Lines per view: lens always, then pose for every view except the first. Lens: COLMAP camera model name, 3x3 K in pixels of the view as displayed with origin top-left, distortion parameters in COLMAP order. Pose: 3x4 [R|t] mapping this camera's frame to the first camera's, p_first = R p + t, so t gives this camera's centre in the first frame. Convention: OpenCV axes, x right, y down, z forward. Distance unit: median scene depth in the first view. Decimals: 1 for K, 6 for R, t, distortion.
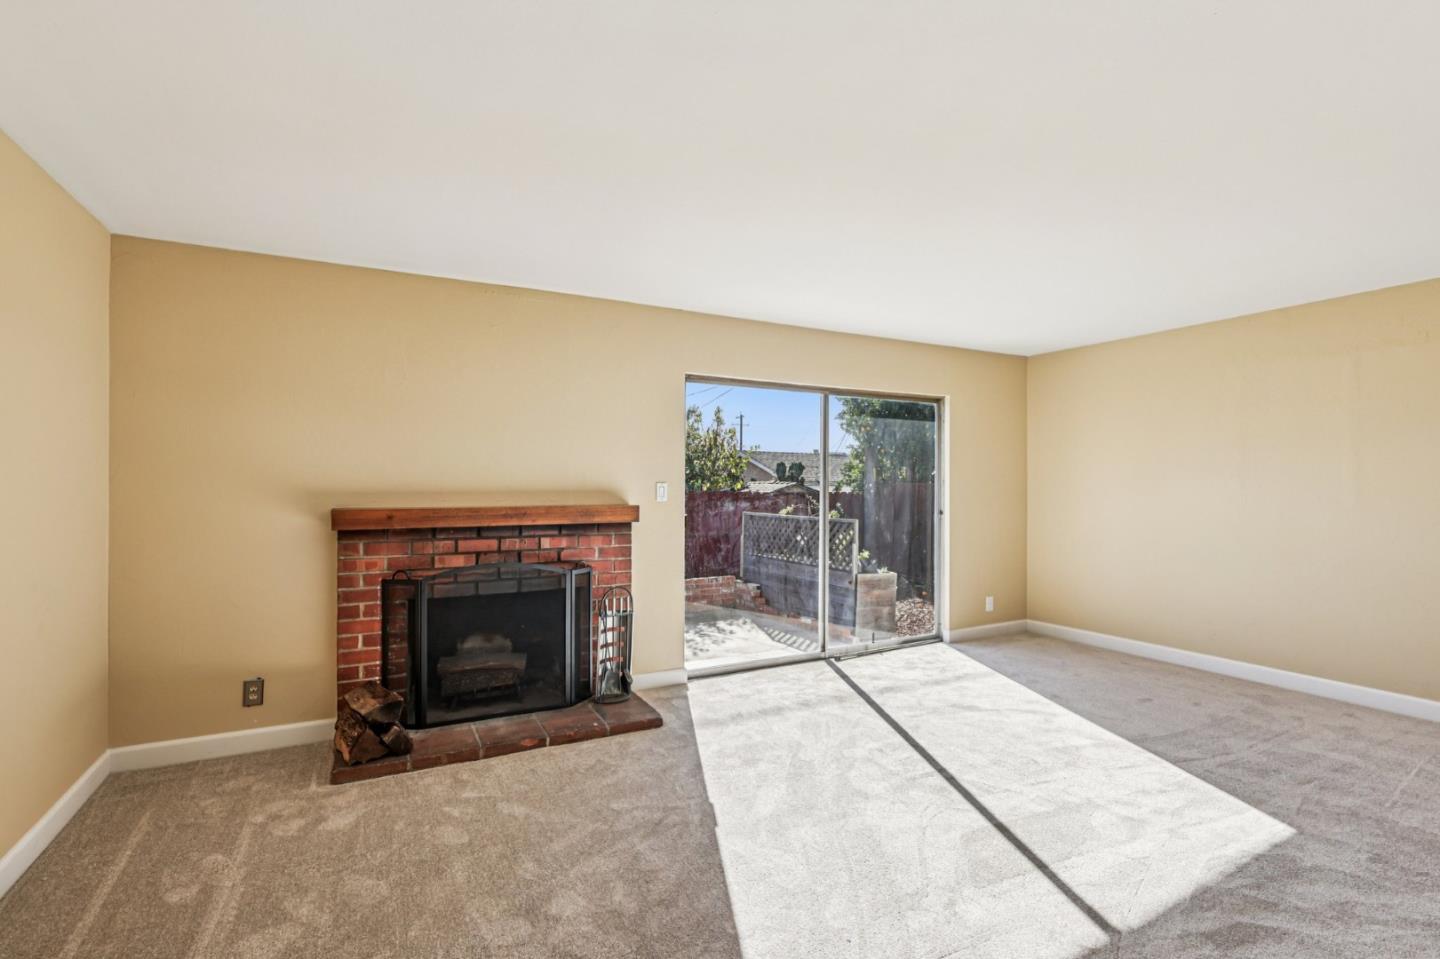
lens RADIAL K [[672.1, 0, 723.0], [0, 672.1, 484.7], [0, 0, 1]] dist [0.001786, -0.000124]
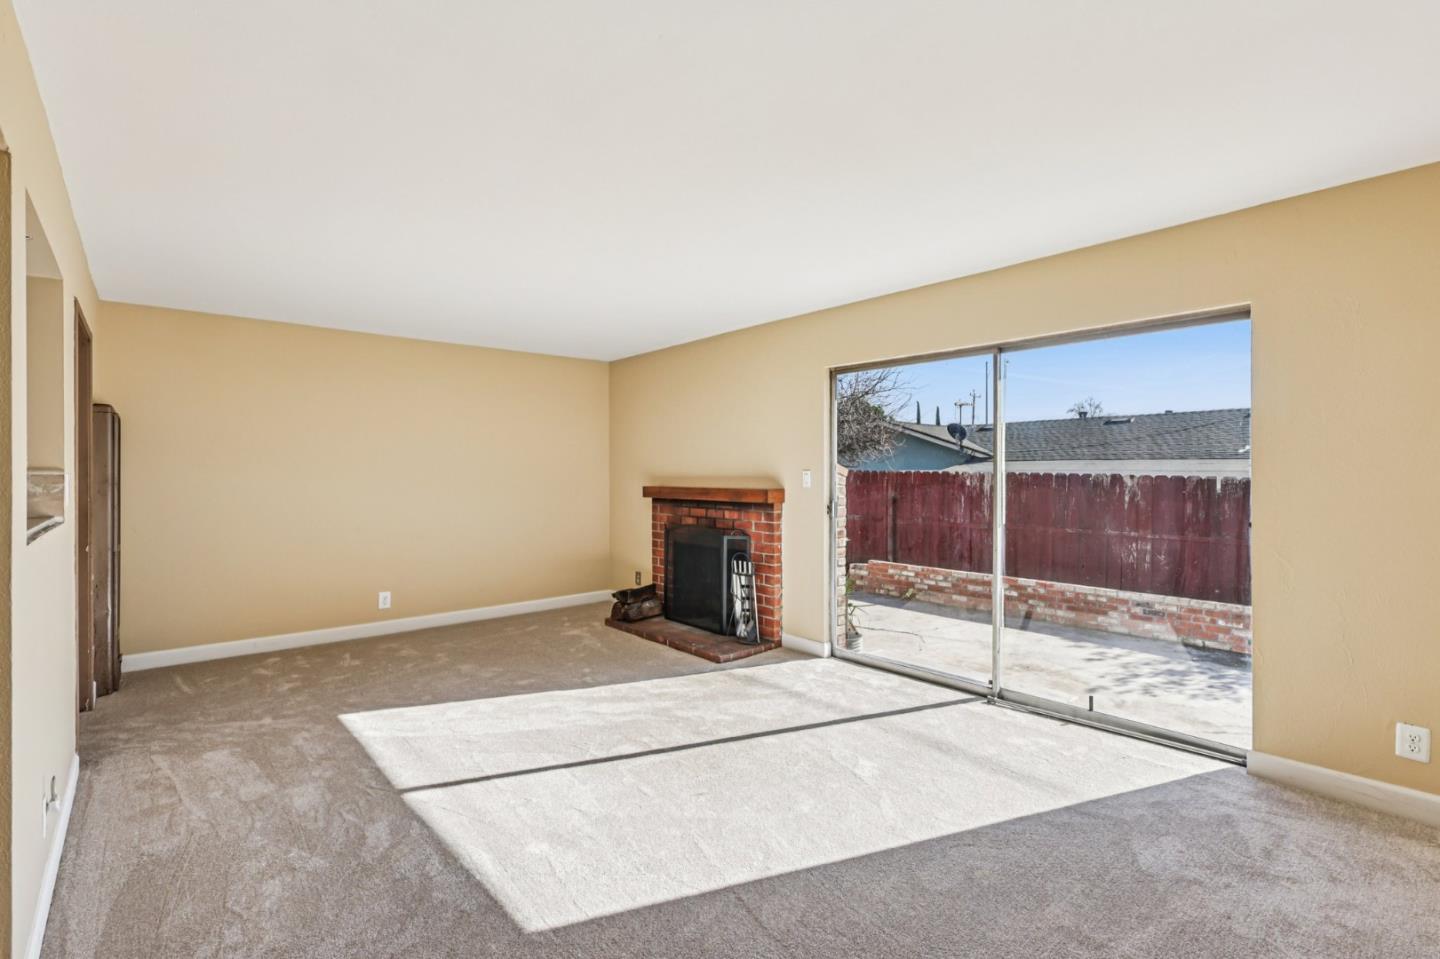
lens RADIAL K [[664.3, 0, 723.1], [0, 664.3, 476.2], [0, 0, 1]] dist [-0.000116, 0.000074]
pose [[0.229121, 0.005716, -0.973381, 1.090824], [0.001683, 0.999979, 0.006268, -0.000395], [0.973397, -0.003074, 0.229106, 0.700933]]
